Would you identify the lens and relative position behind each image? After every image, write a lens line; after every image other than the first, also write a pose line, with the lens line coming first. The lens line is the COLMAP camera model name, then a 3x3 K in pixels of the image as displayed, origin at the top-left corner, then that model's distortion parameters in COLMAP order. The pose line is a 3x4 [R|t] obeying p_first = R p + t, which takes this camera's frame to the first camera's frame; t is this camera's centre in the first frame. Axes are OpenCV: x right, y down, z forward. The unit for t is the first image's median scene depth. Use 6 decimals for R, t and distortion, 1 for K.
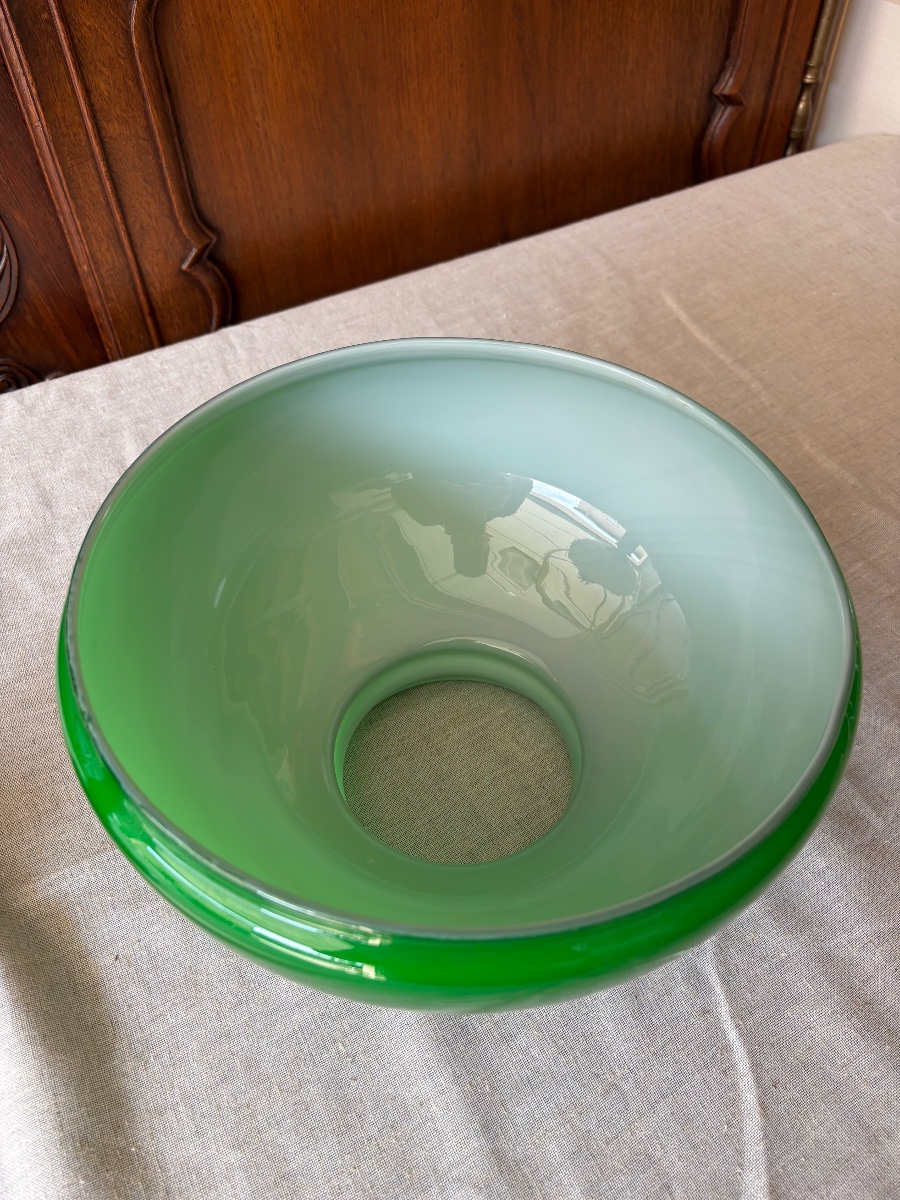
lens RADIAL K [[896.9, 0, 463.4], [0, 896.9, 597.1], [0, 0, 1]] dist [0.014445, -0.036238]
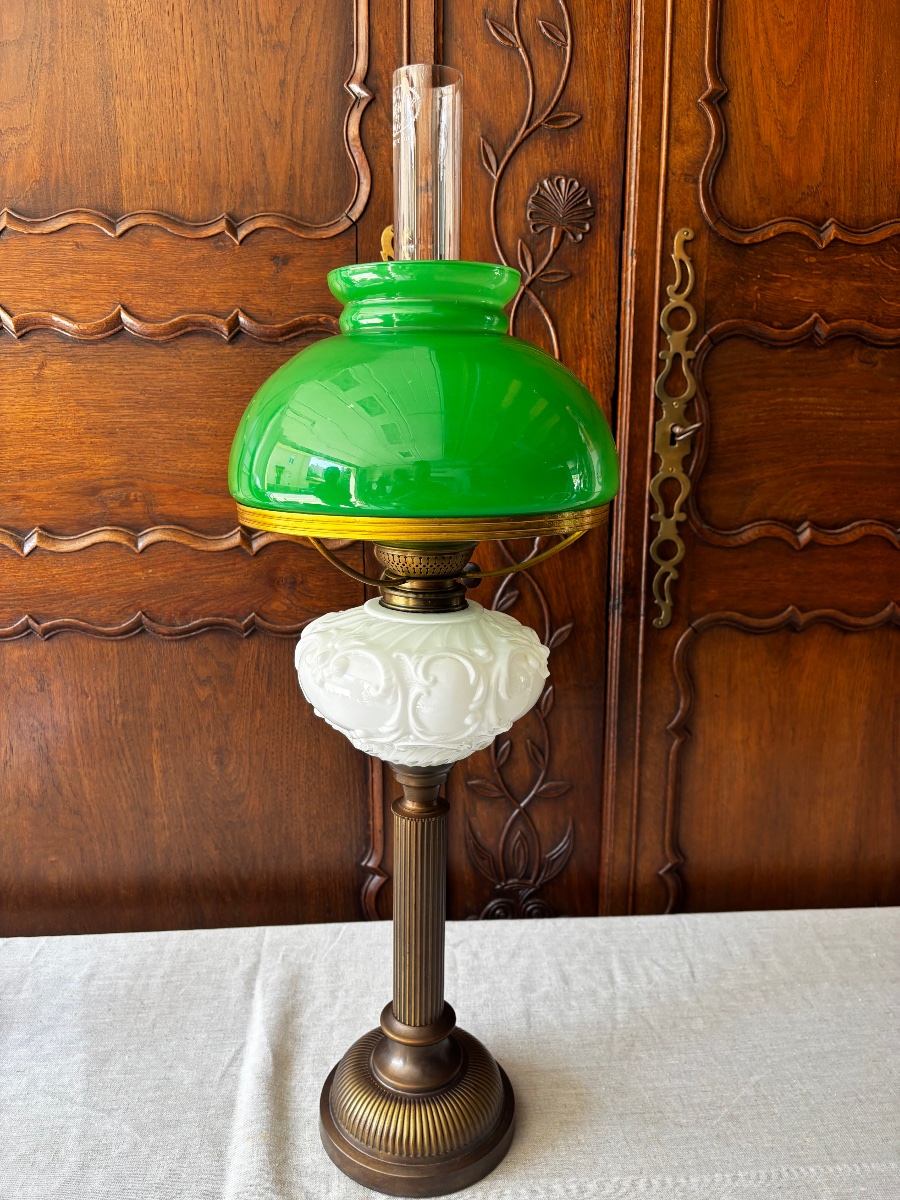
lens RADIAL K [[896.9, 0, 440.9], [0, 896.9, 589.1], [0, 0, 1]] dist [0.014445, -0.036238]
pose [[0.894406, 0.087591, -0.438595, 0.010075], [-0.344566, 0.760158, -0.550848, 0.296993], [0.285152, 0.643807, 0.710071, -0.649435]]
